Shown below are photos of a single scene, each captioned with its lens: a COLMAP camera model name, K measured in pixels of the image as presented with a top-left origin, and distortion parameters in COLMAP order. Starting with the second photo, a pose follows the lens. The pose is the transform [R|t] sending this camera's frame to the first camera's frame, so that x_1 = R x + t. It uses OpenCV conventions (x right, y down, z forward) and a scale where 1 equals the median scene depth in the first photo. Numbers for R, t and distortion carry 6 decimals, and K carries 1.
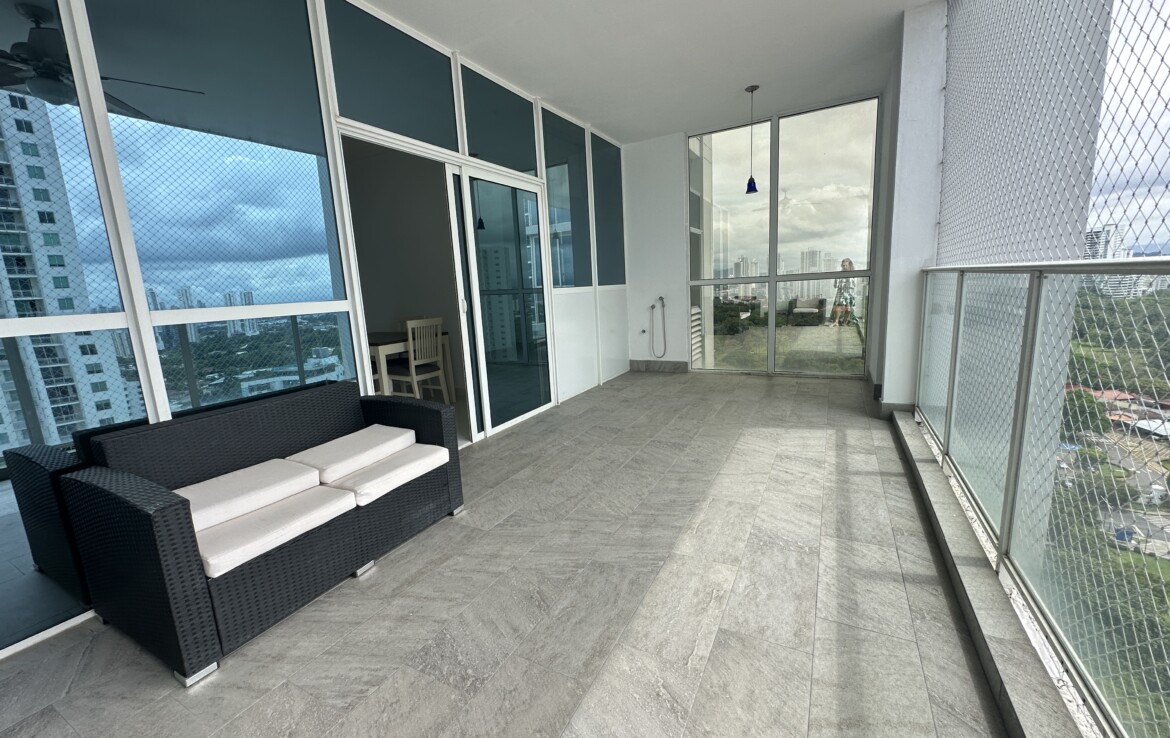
lens RADIAL K [[468.8, 0, 584.4], [0, 468.8, 370.0], [0, 0, 1]] dist [0.000595, 0.000021]
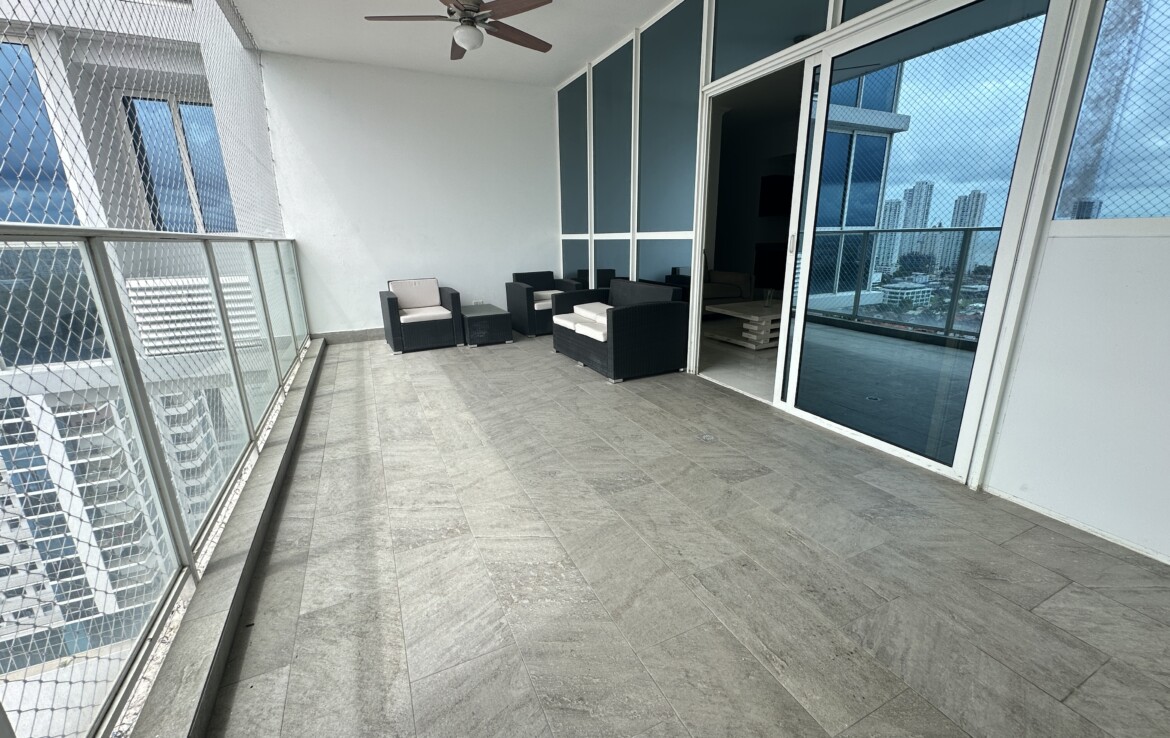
lens RADIAL K [[468.8, 0, 583.8], [0, 468.8, 368.8], [0, 0, 1]] dist [0.000595, 0.000021]
pose [[-0.601496, 0.274348, -0.750290, 0.837313], [-0.095235, 0.907861, 0.408313, -0.314470], [0.793179, 0.317052, -0.519947, 1.592557]]
